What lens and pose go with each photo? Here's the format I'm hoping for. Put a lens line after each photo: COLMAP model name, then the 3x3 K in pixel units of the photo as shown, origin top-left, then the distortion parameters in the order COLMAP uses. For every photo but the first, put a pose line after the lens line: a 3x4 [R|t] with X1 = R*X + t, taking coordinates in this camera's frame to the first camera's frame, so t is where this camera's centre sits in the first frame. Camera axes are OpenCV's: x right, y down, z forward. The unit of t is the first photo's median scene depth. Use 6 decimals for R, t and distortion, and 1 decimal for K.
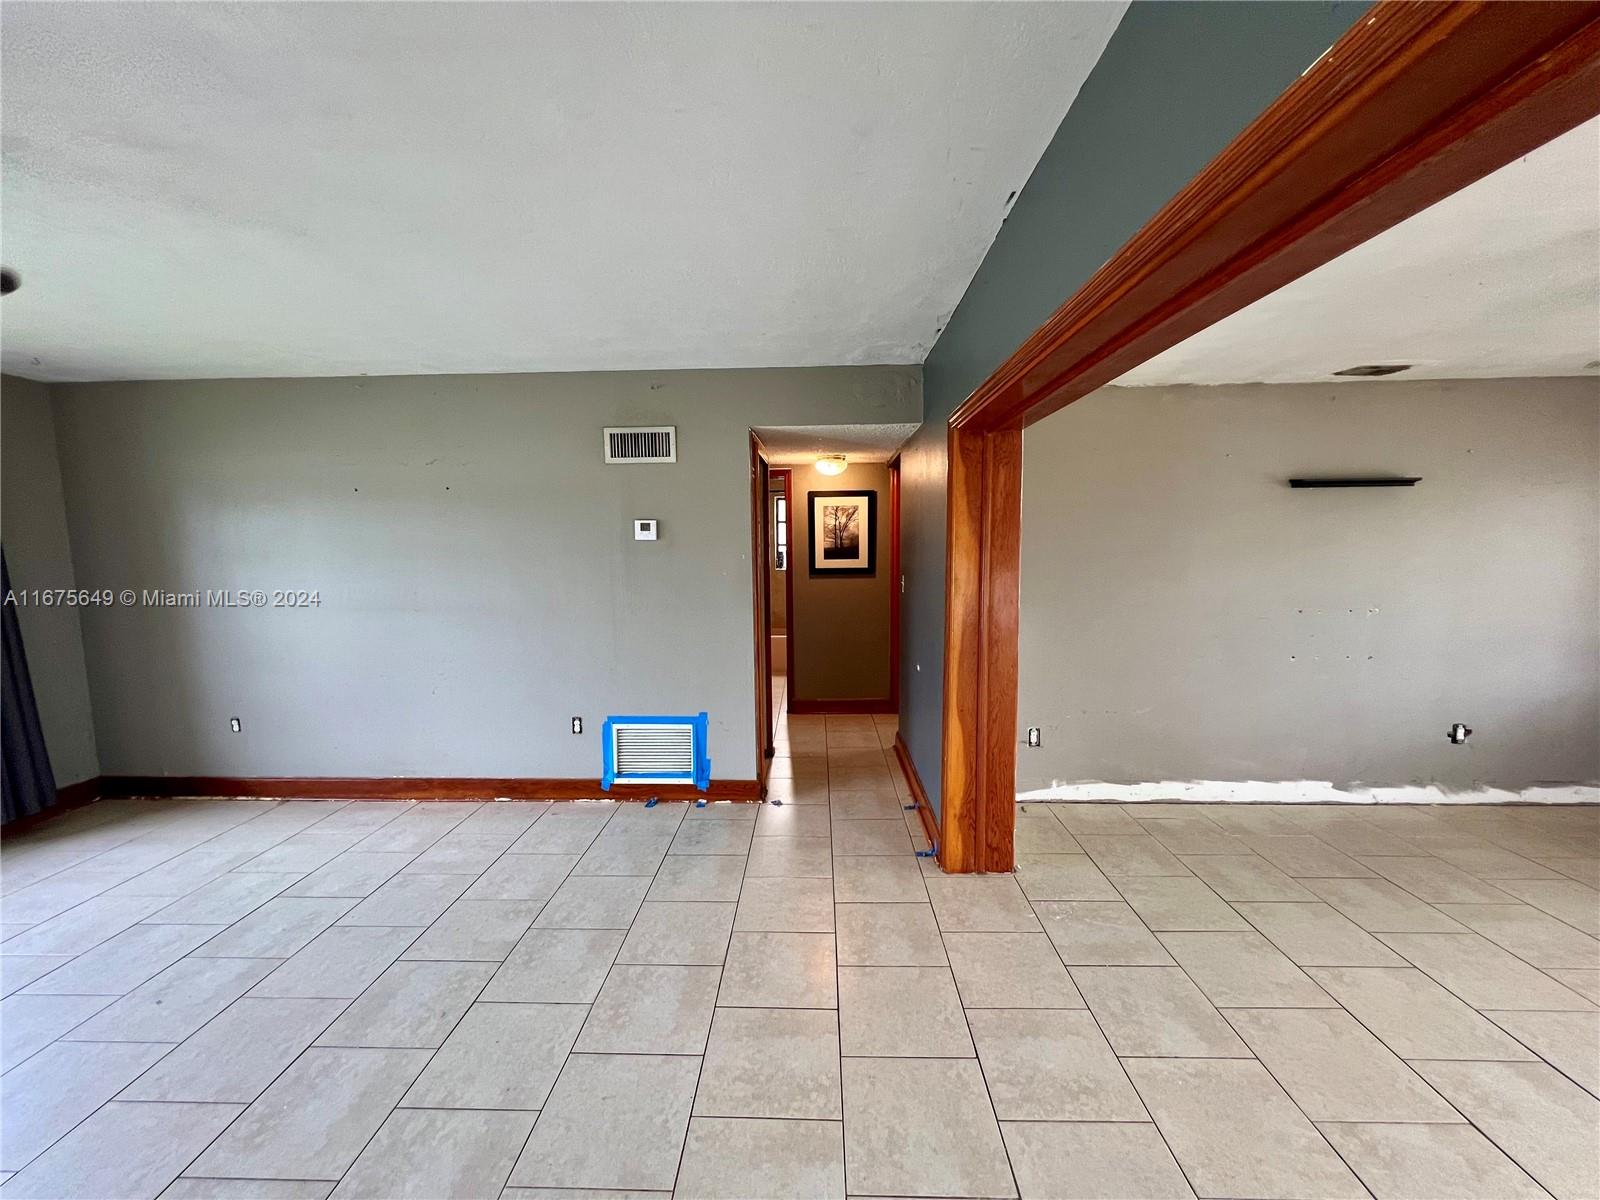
lens RADIAL K [[642.5, 0, 799.1], [0, 642.5, 606.3], [0, 0, 1]] dist [-0.001285, 0.000228]
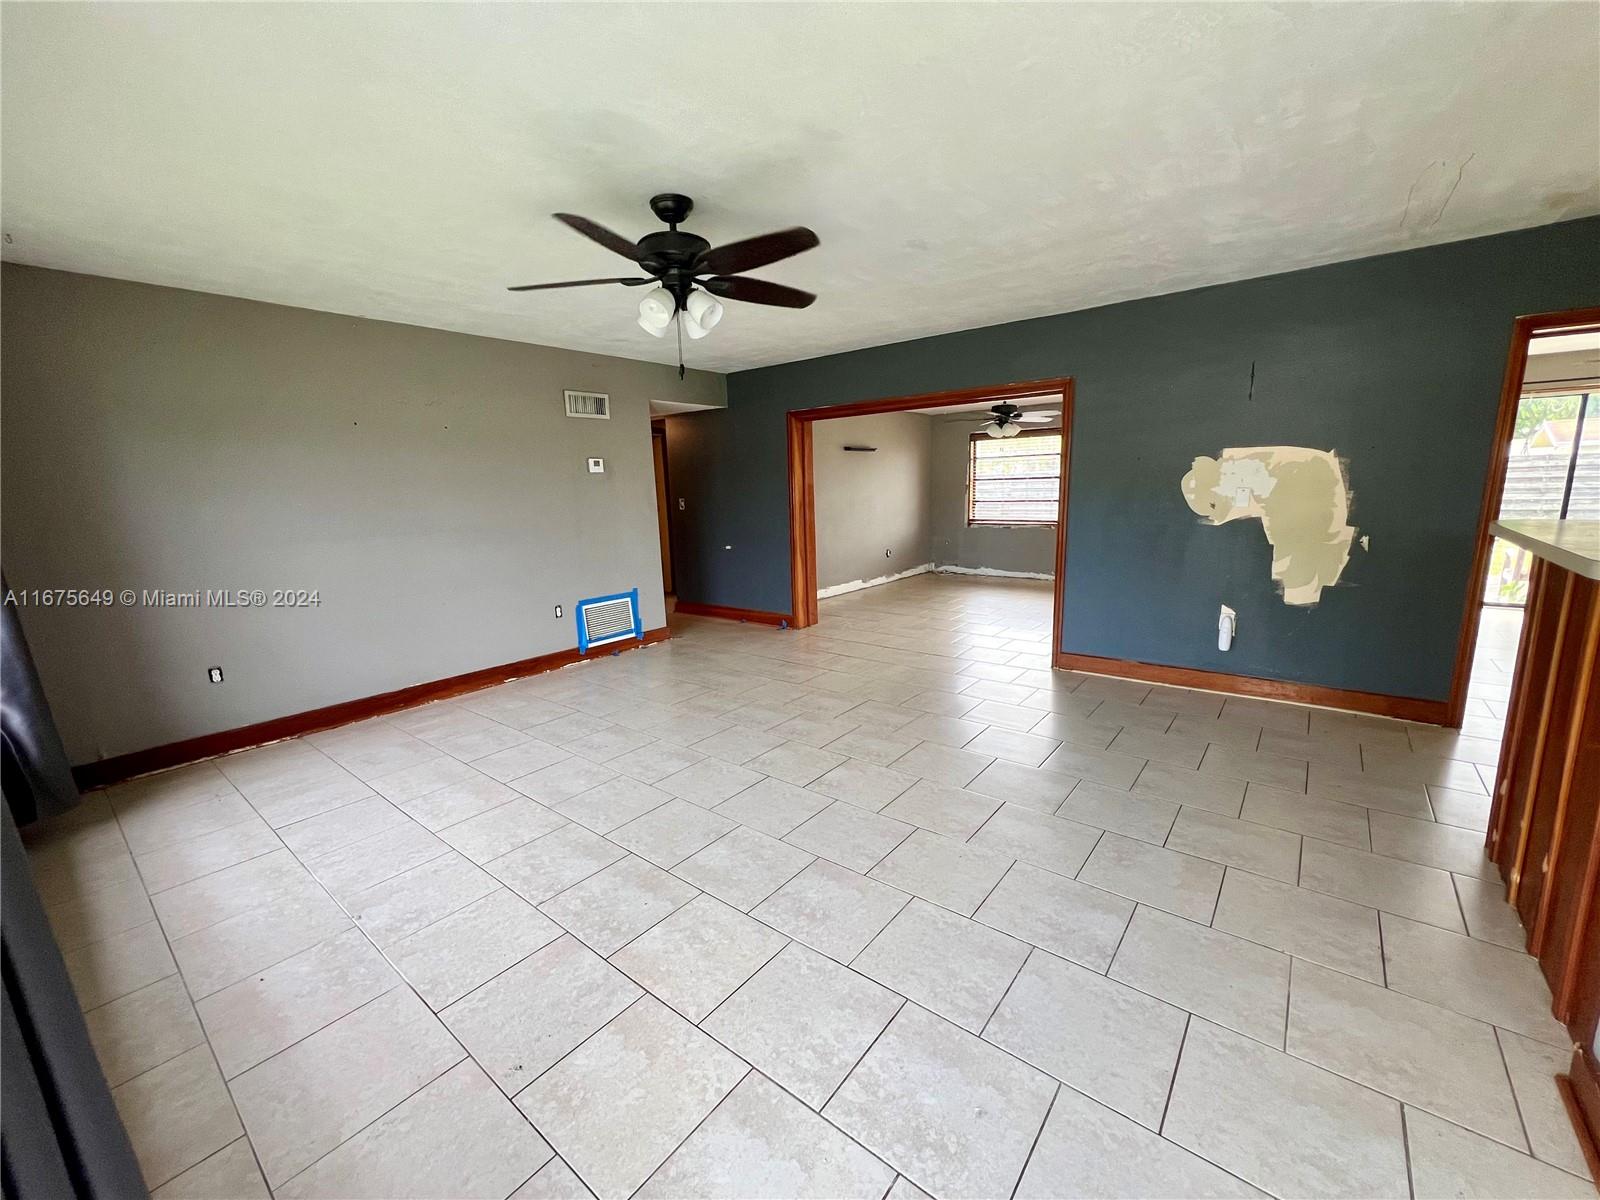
lens RADIAL K [[642.5, 0, 799.1], [0, 642.5, 606.3], [0, 0, 1]] dist [-0.001285, 0.000228]
pose [[0.600248, -0.156890, 0.784275, -1.110499], [0.106770, 0.987514, 0.115830, 0.072743], [-0.792655, 0.014210, 0.609505, -0.228495]]
